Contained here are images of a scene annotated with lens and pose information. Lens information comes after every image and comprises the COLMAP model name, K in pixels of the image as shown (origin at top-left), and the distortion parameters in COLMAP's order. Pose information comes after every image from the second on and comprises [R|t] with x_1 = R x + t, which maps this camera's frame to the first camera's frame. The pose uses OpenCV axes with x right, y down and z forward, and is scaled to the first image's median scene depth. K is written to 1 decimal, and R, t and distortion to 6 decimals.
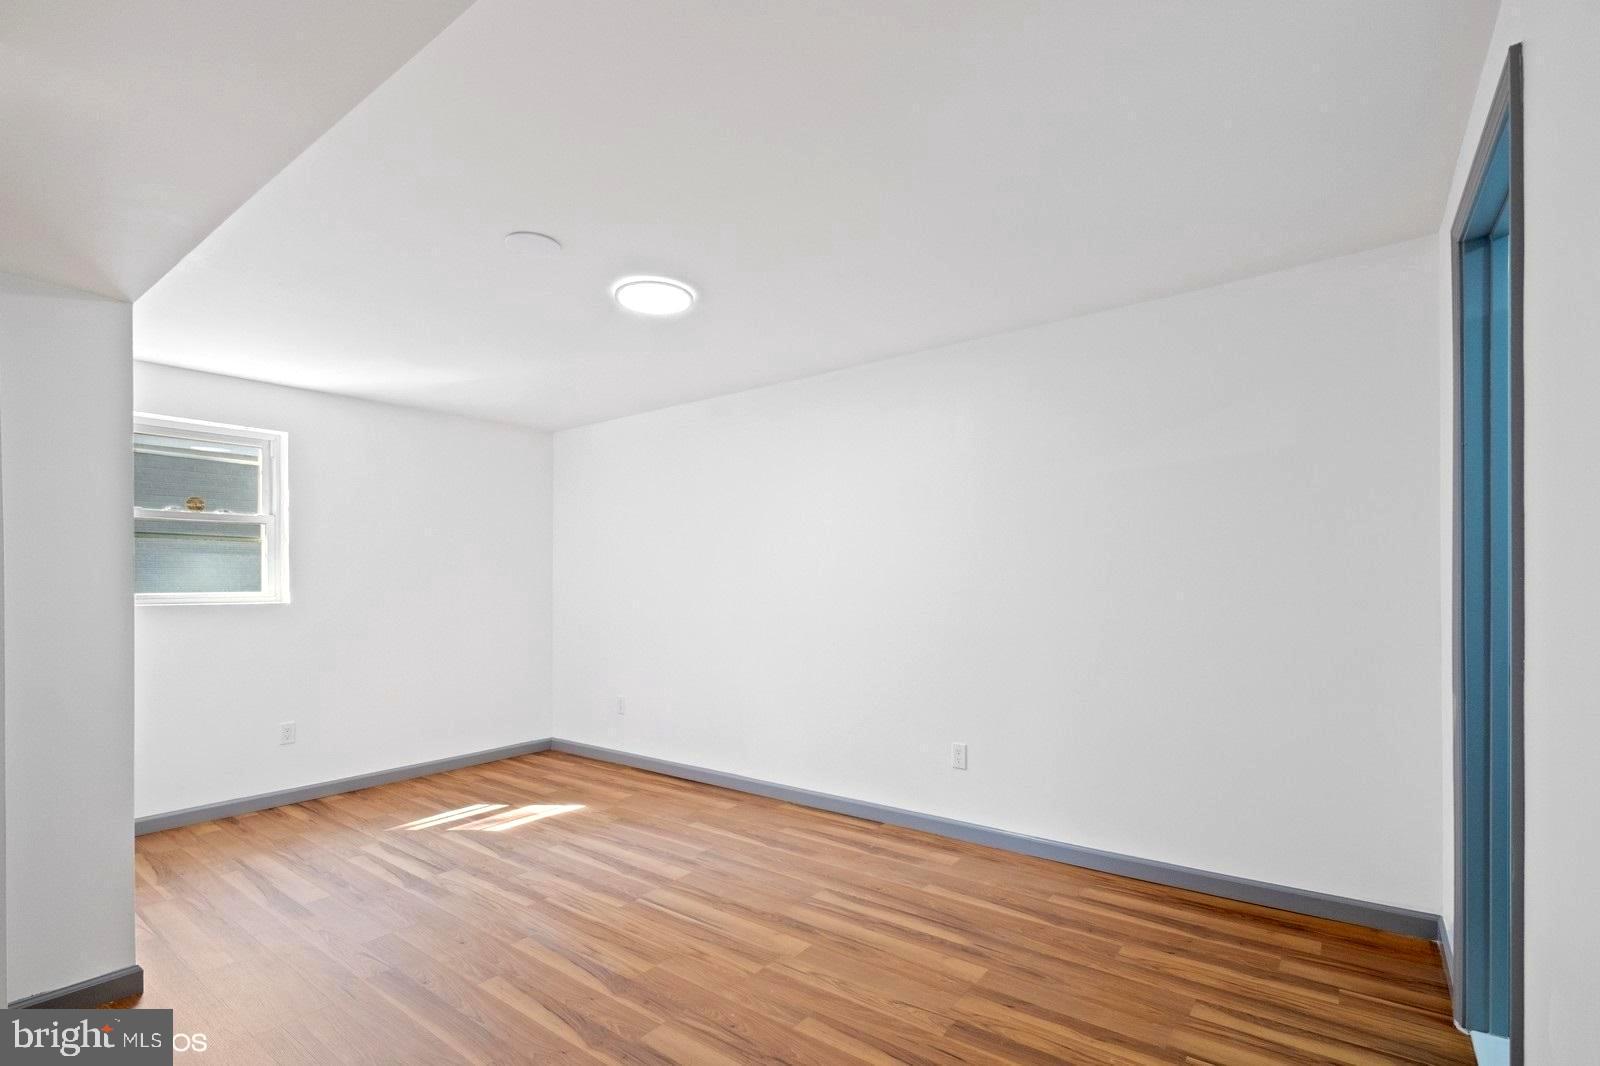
lens RADIAL K [[711.9, 0, 815.7], [0, 711.9, 575.3], [0, 0, 1]] dist [0.000608, -0.003204]
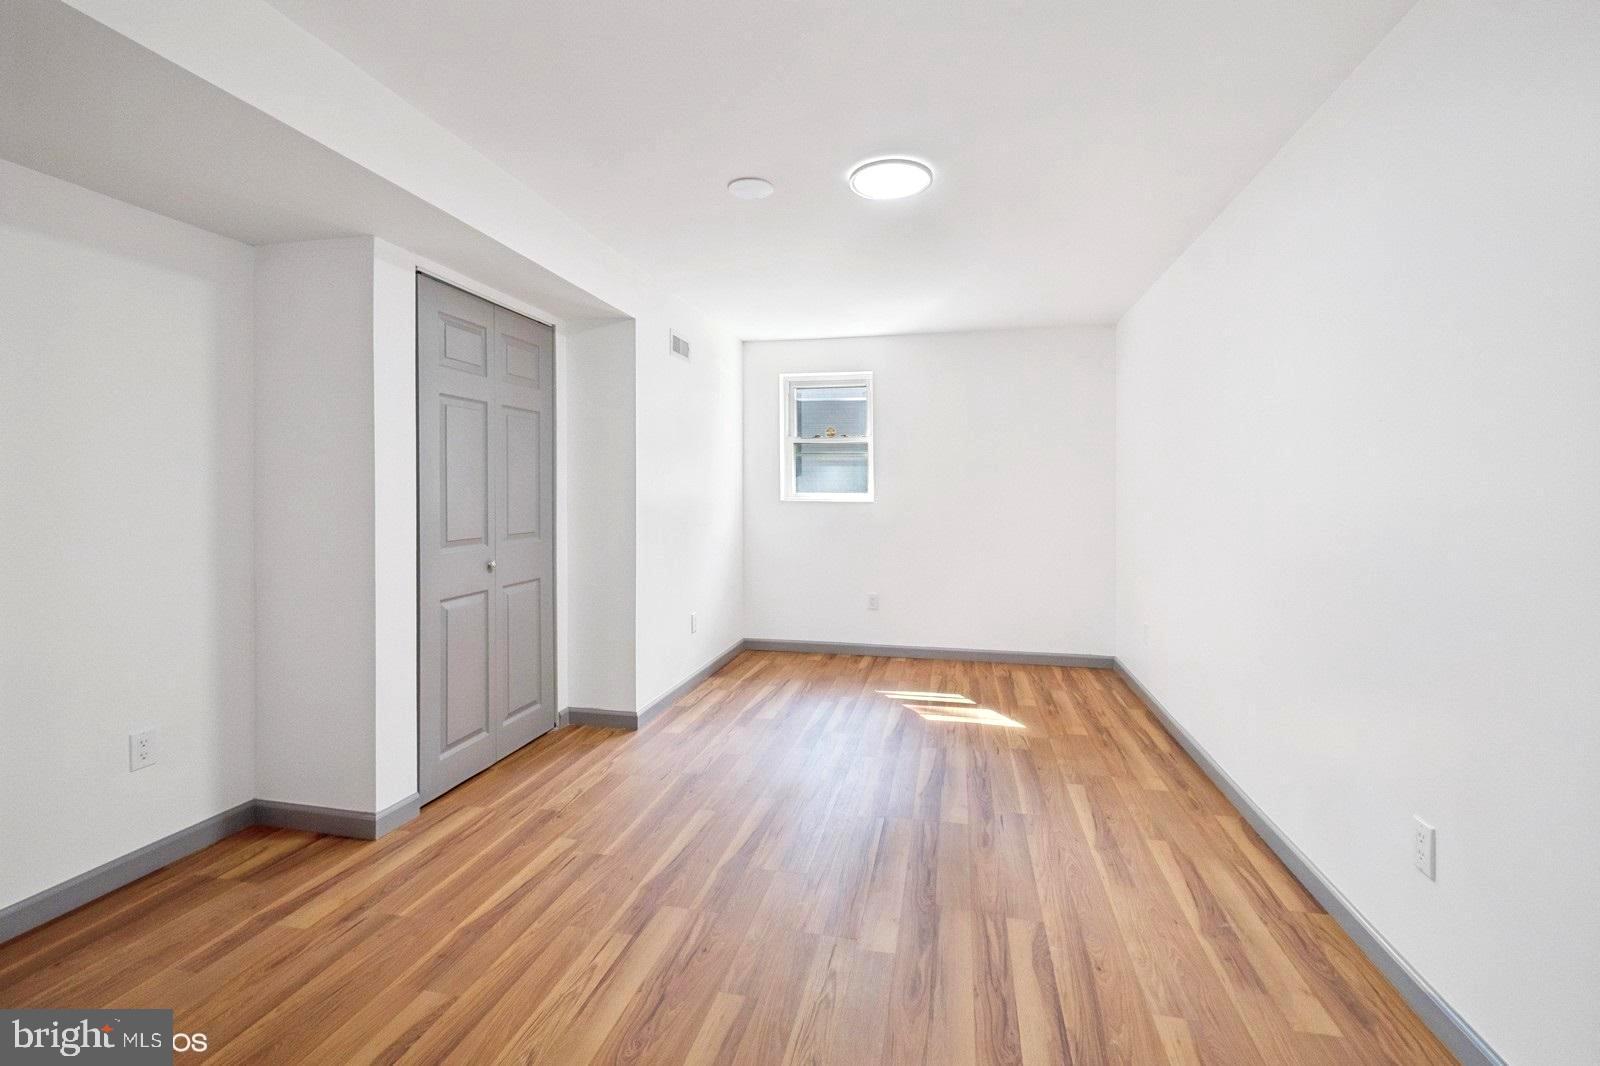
lens RADIAL K [[711.9, 0, 834.5], [0, 711.9, 489.5], [0, 0, 1]] dist [0.000608, -0.003204]
pose [[0.424793, 0.007109, -0.905263, 0.451492], [0.005340, 0.999932, 0.010358, 0.000929], [0.905275, -0.009235, 0.424726, 0.414052]]
